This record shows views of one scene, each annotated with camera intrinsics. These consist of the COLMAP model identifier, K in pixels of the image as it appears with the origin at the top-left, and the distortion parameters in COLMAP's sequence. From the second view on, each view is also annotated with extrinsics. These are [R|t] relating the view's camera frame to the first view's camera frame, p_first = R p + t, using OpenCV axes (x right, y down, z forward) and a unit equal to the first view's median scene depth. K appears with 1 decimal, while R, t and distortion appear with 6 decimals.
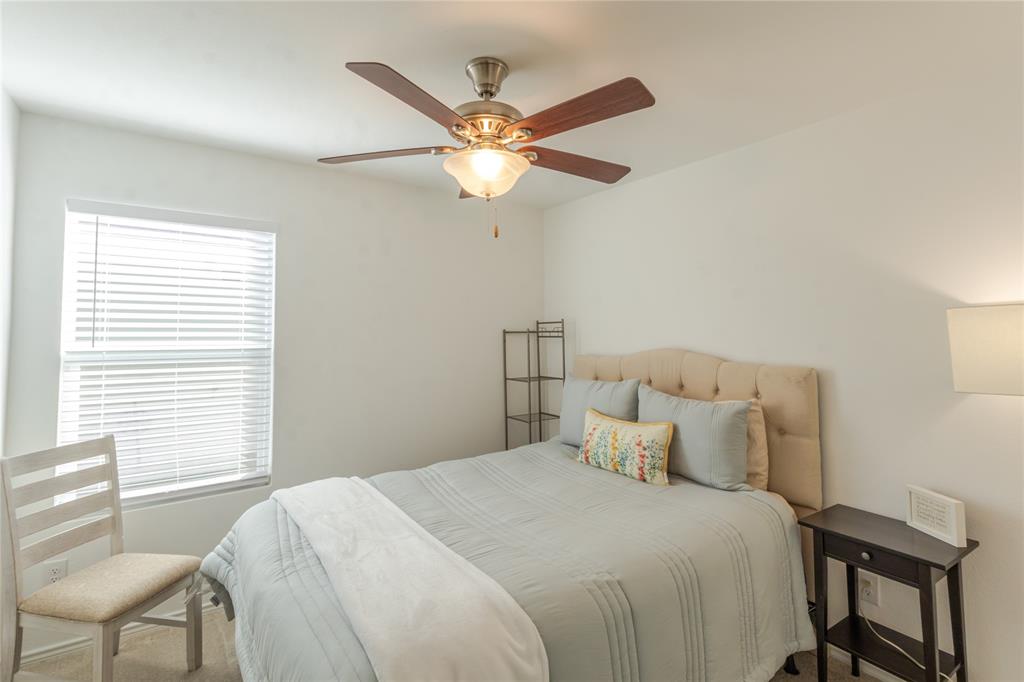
lens RADIAL K [[482.5, 0, 511.1], [0, 482.5, 327.4], [0, 0, 1]] dist [0.002771, 0.000414]
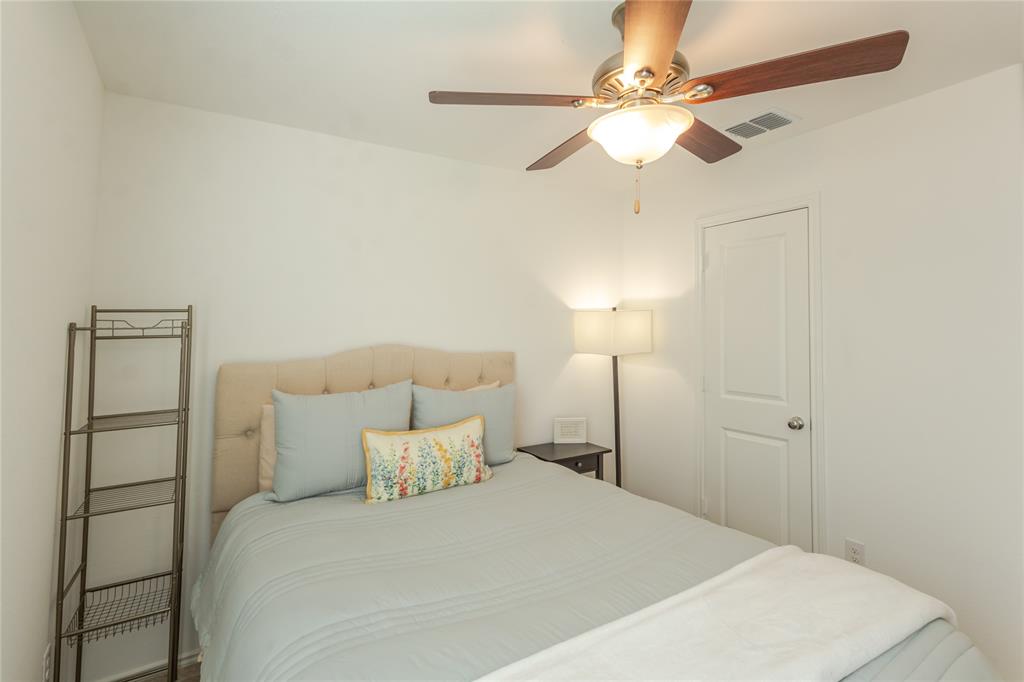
lens RADIAL K [[482.5, 0, 511.1], [0, 482.5, 327.4], [0, 0, 1]] dist [0.002771, 0.000414]
pose [[0.061950, -0.006838, 0.998056, -0.614705], [-0.001237, 0.999975, 0.006928, 0.006125], [-0.998078, -0.001663, 0.061940, 0.801046]]
